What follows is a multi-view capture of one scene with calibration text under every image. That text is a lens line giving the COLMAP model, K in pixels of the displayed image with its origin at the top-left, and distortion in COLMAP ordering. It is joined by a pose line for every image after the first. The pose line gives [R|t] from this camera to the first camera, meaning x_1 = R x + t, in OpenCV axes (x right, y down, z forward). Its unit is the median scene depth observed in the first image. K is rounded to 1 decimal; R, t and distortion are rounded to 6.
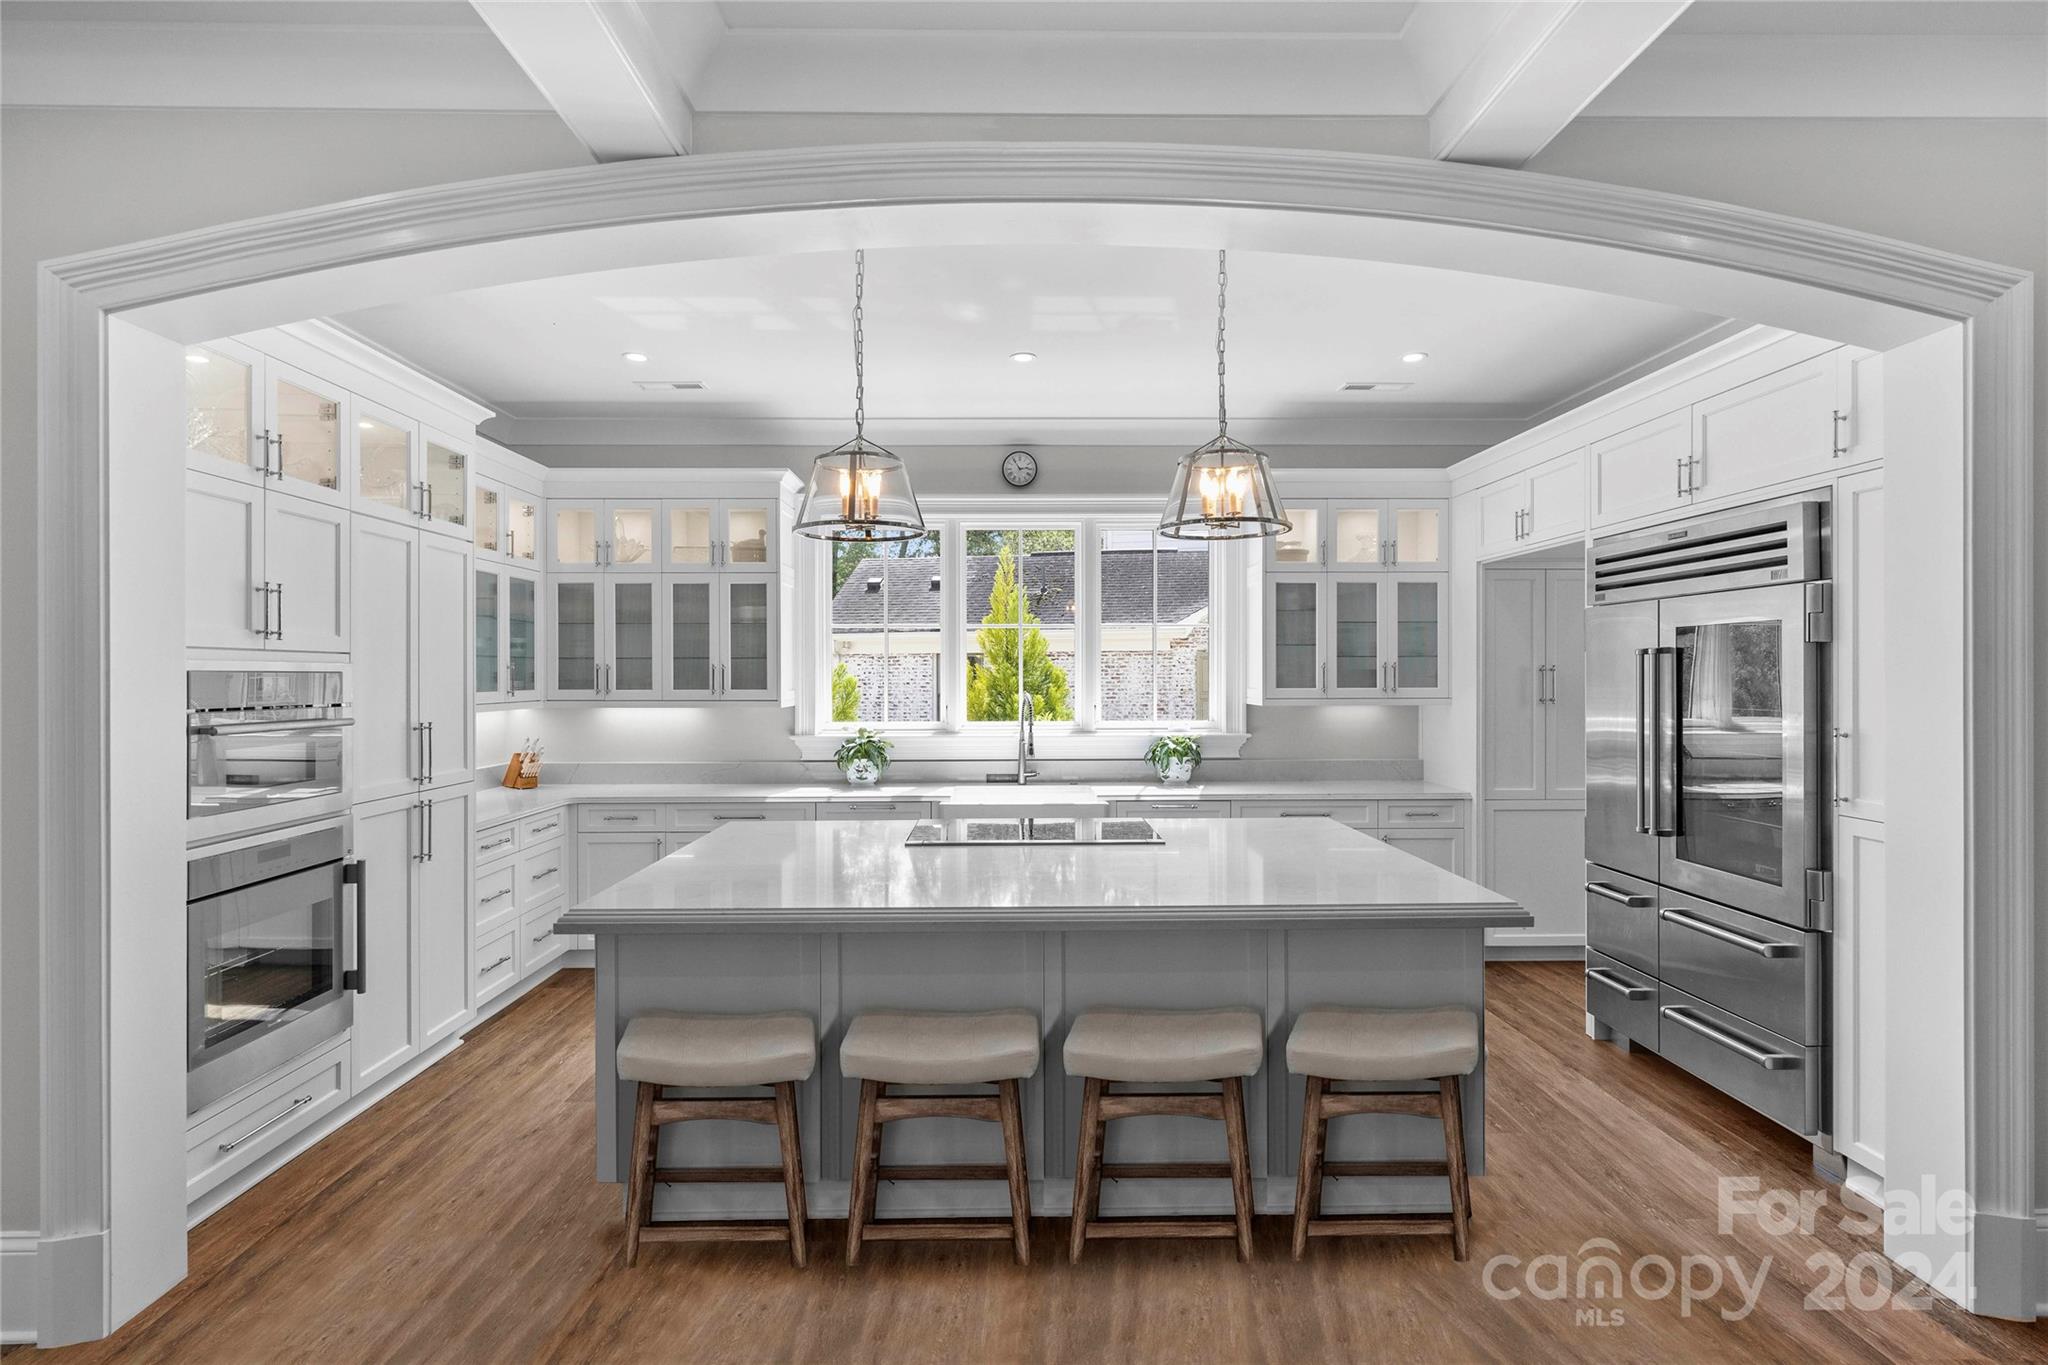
lens RADIAL K [[993.3, 0, 1026.1], [0, 993.3, 677.9], [0, 0, 1]] dist [-0.003111, 0.000570]
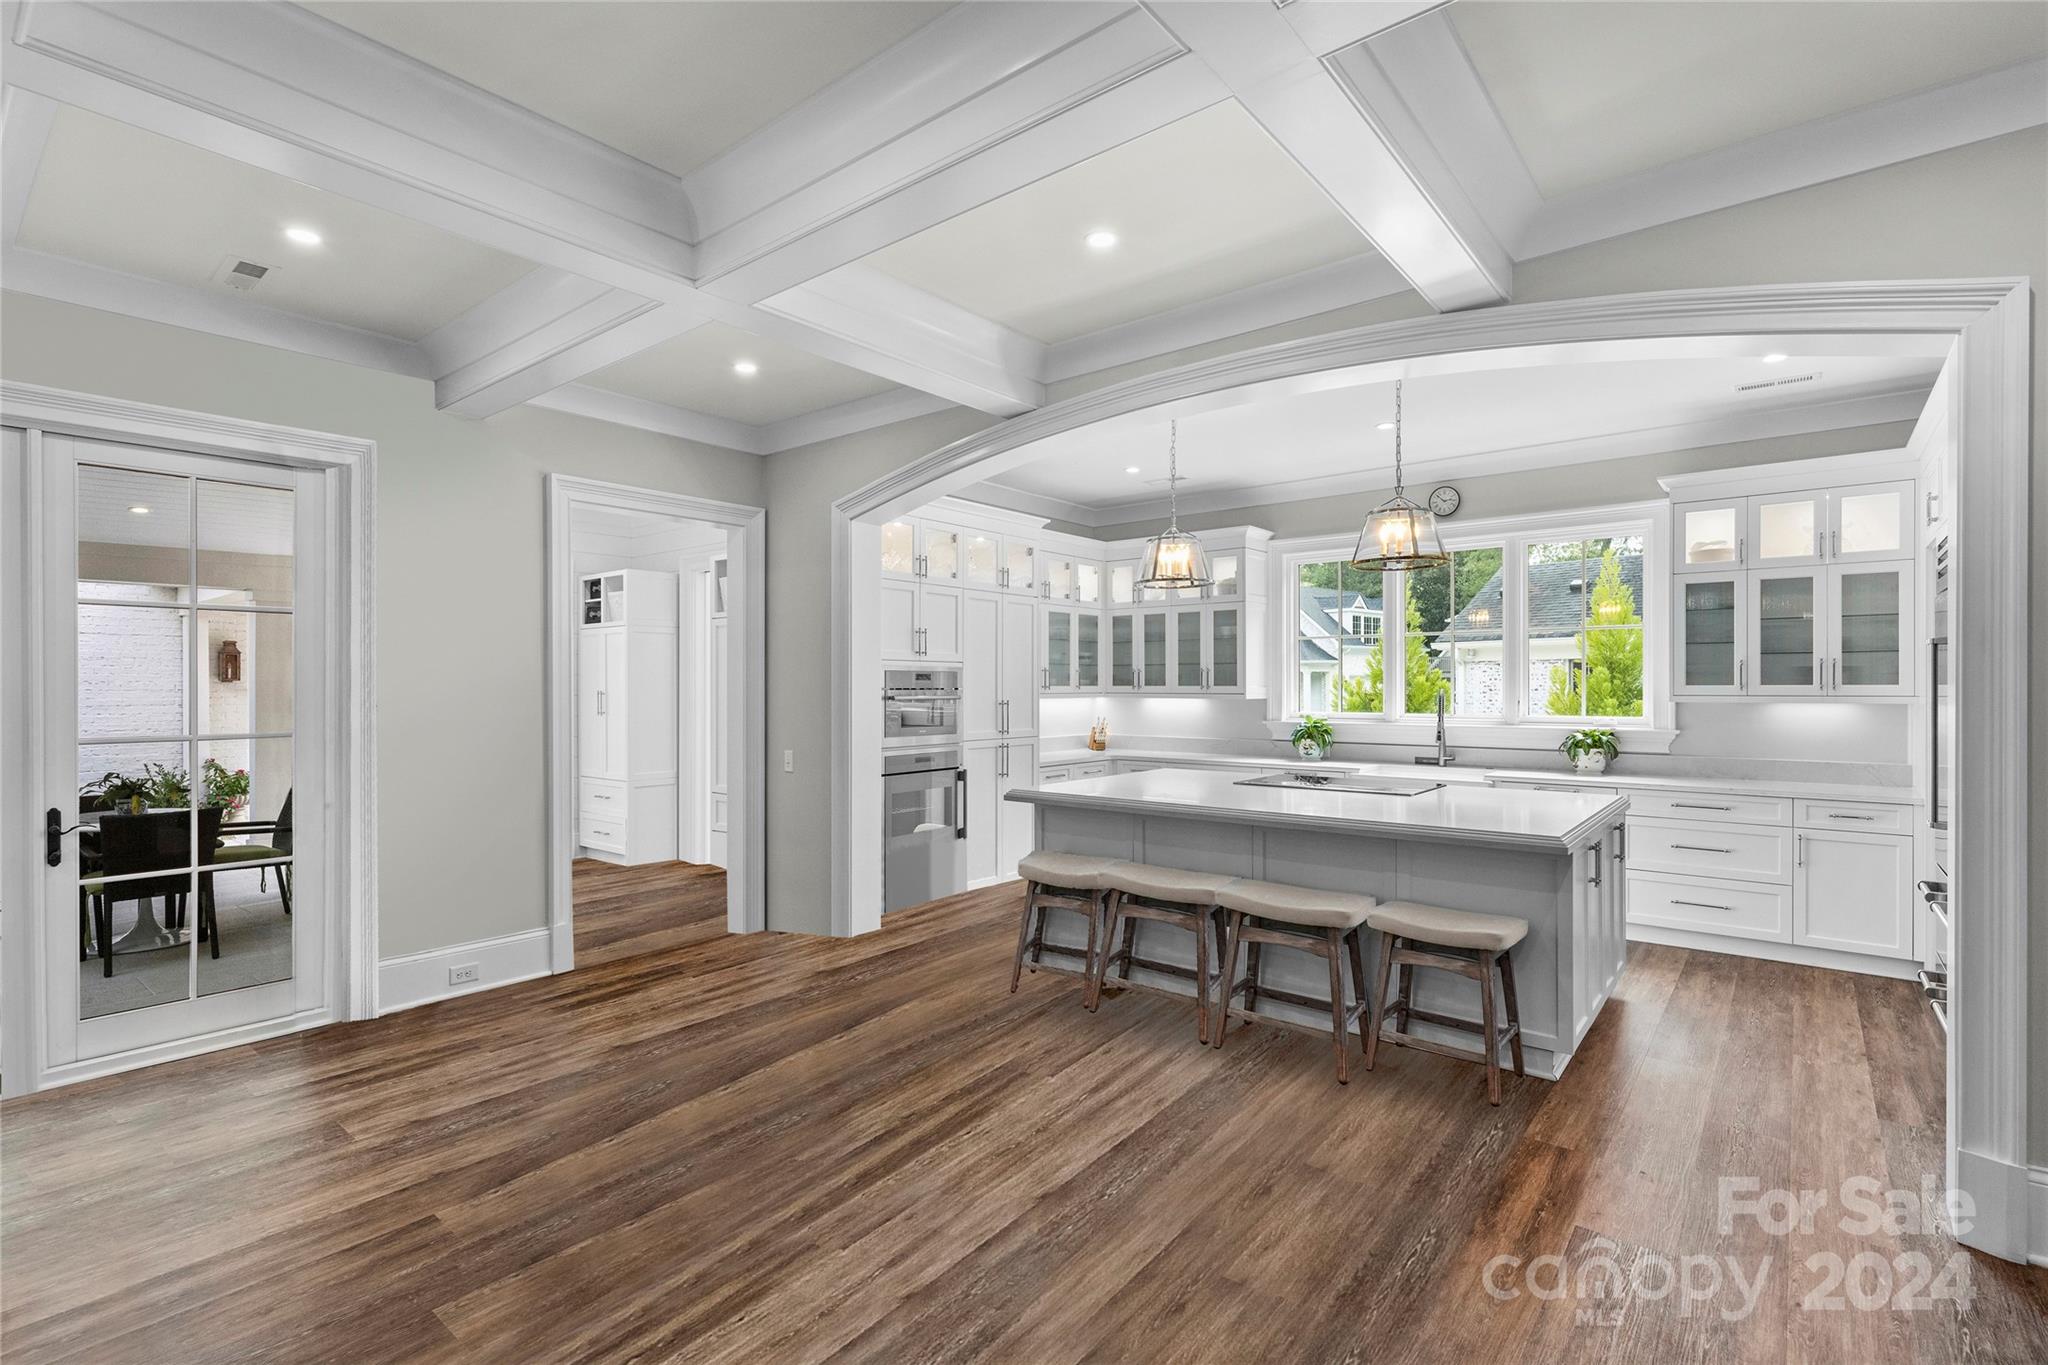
lens RADIAL K [[945.8, 0, 1029.7], [0, 945.8, 685.8], [0, 0, 1]] dist [0.001715, 0.000117]
pose [[0.767738, 0.000772, -0.640763, 0.362152], [-0.002126, 0.999997, -0.001343, 0.013906], [0.640760, 0.002393, 0.767737, -0.198501]]
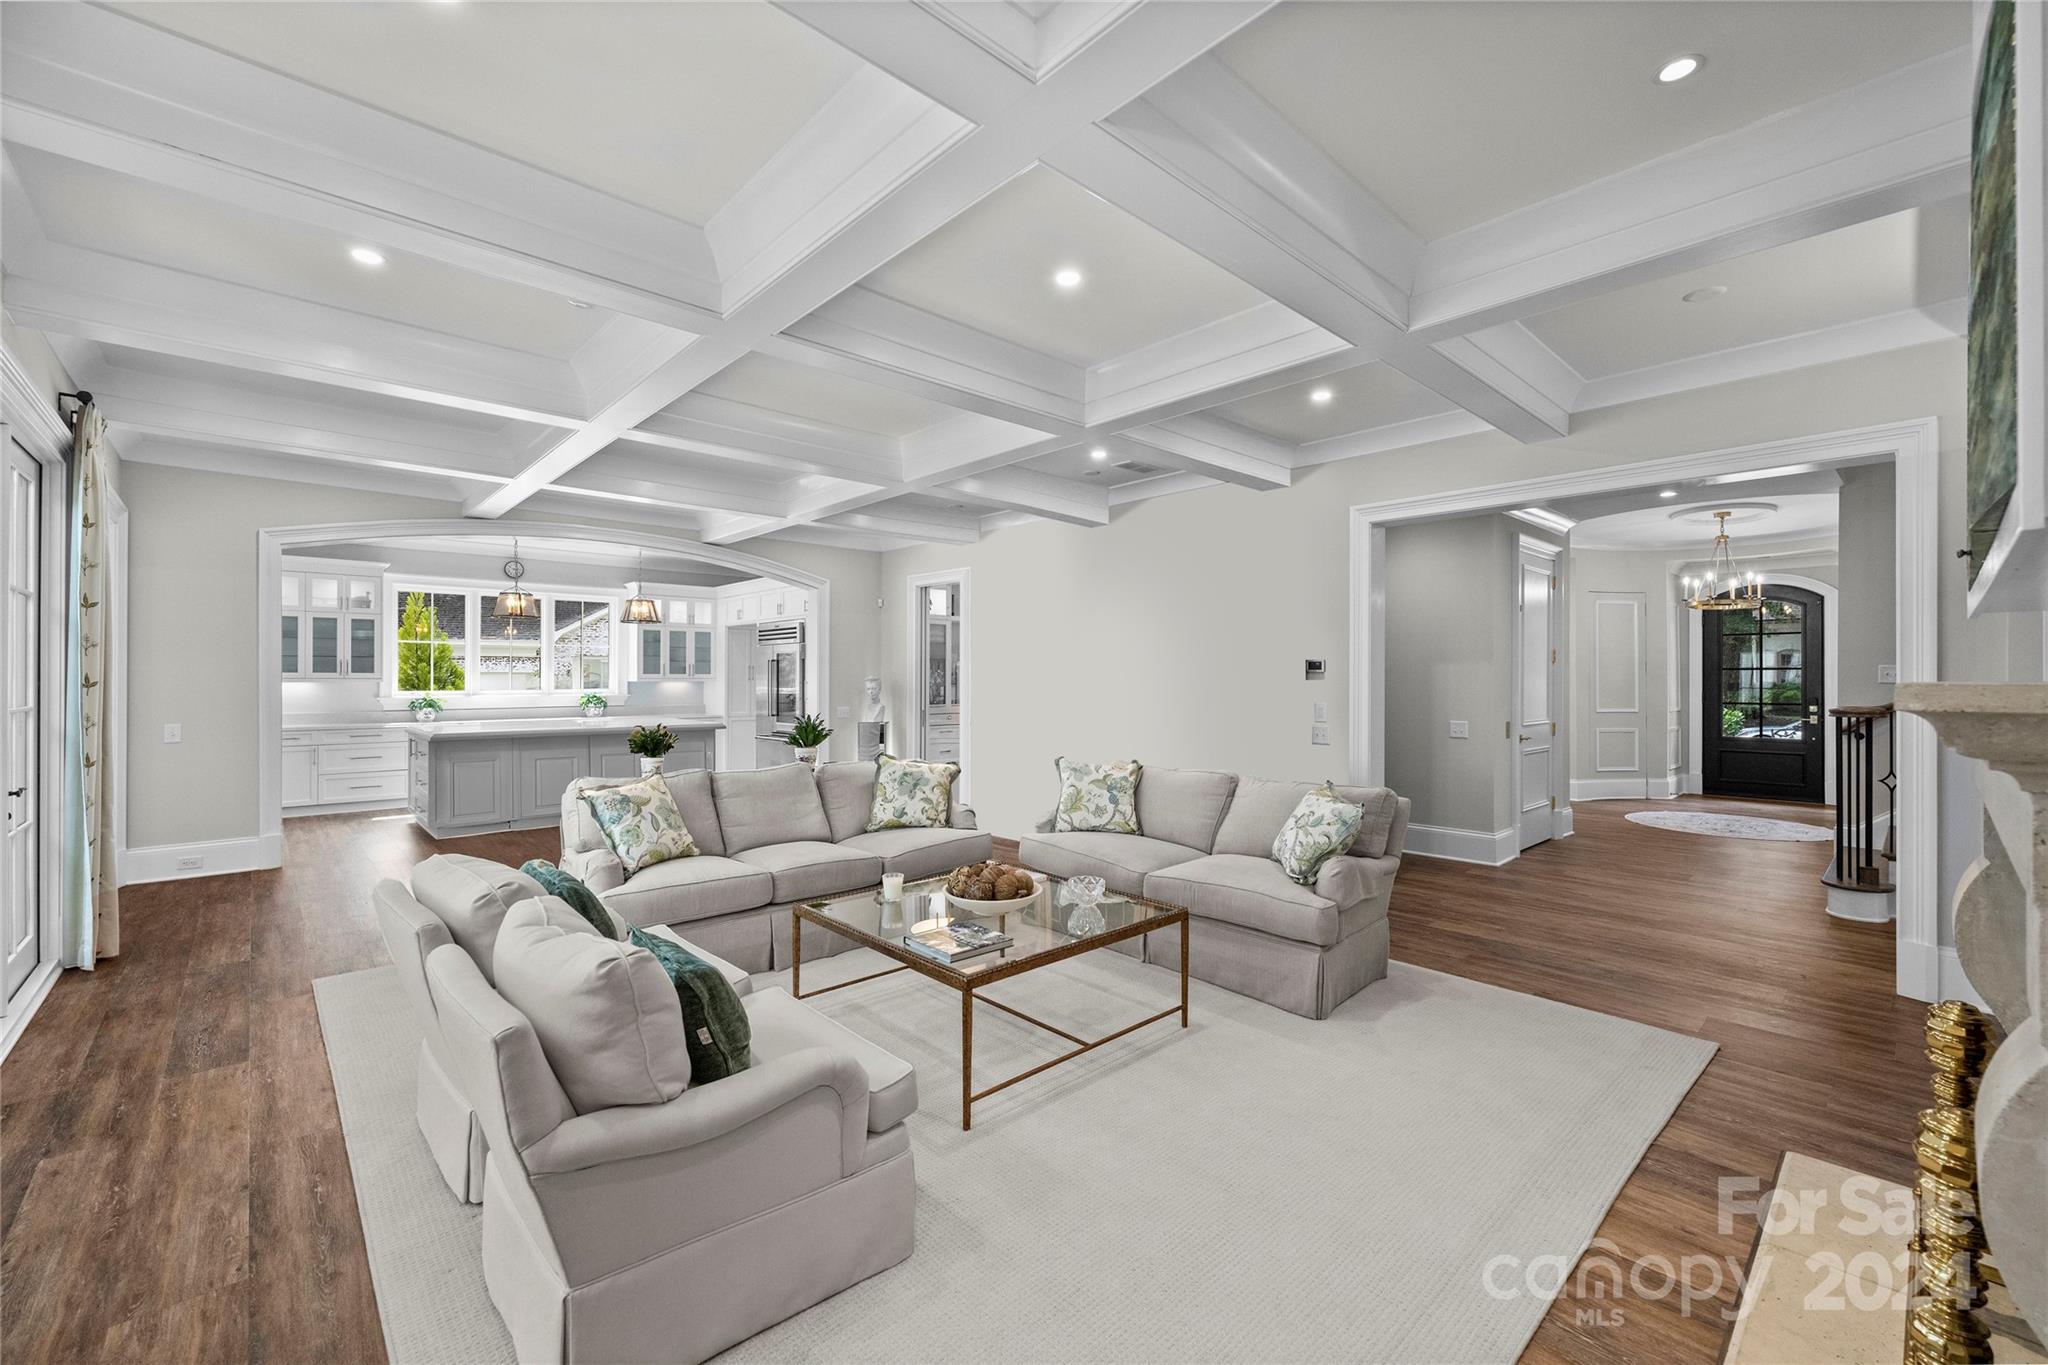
lens RADIAL K [[834.0, 0, 1021.2], [0, 834.0, 681.5], [0, 0, 1]] dist [0.000129, 0.000165]
pose [[0.745593, 0.000589, 0.666401, -0.405558], [0.000915, 0.999998, -0.001907, 0.032940], [-0.666401, 0.002032, 0.745591, -1.095850]]
